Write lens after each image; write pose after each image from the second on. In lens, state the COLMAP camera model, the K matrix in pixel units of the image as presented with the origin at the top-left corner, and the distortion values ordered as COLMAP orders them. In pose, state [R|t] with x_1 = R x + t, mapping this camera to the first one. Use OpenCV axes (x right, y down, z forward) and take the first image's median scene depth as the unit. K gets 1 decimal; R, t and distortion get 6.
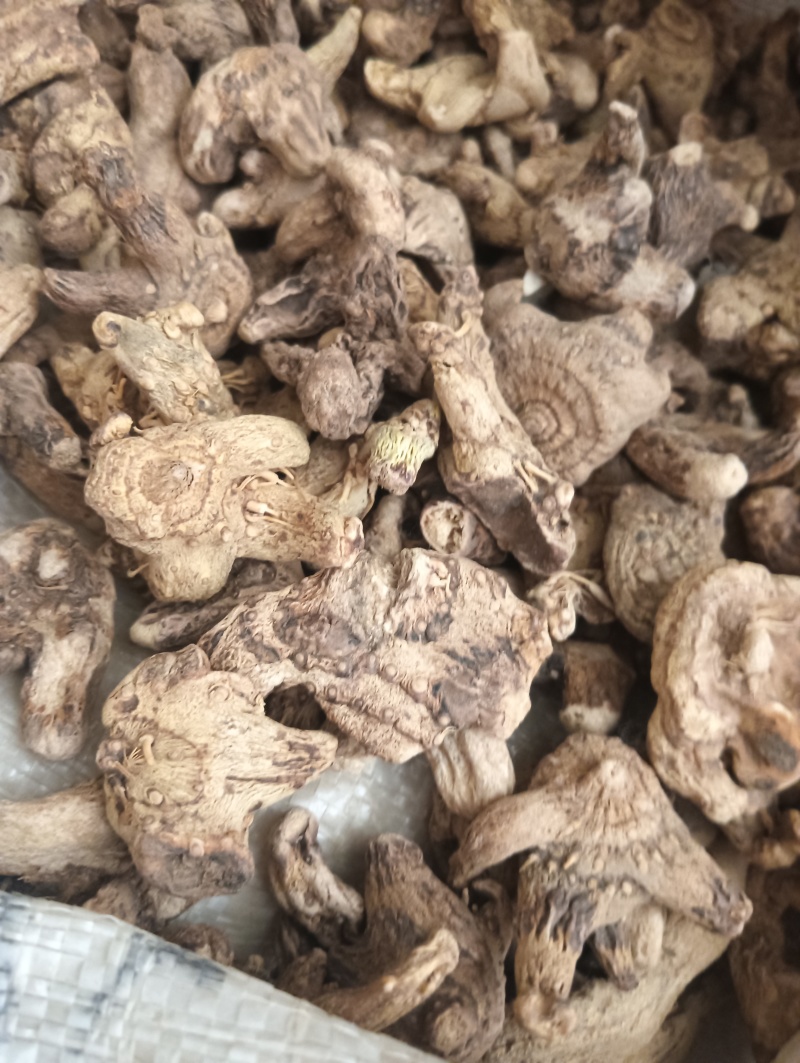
lens RADIAL K [[908.1, 0, 395.1], [0, 908.1, 530.1], [0, 0, 1]] dist [0.111423, -0.332182]
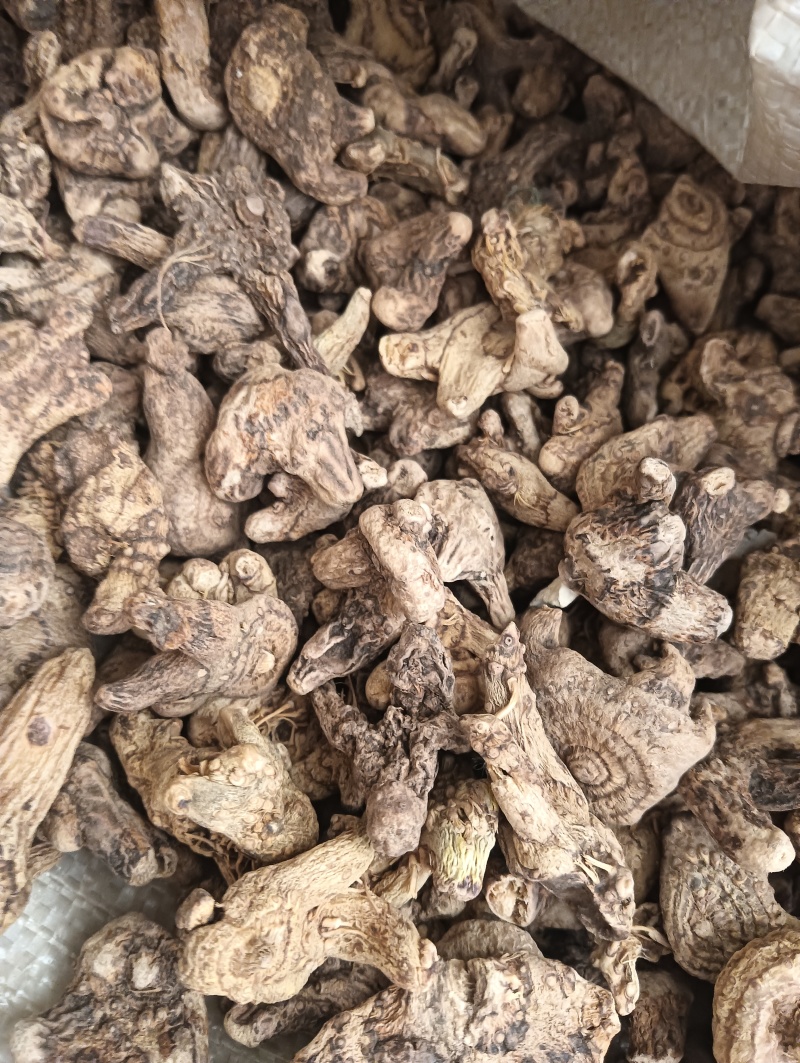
lens RADIAL K [[901.4, 0, 396.4], [0, 901.4, 530.0], [0, 0, 1]] dist [0.111787, -0.326047]
pose [[0.996457, -0.083490, -0.010187, -0.028162], [0.084098, 0.990951, 0.104613, -0.545682], [0.001361, -0.105099, 0.994461, 0.008837]]
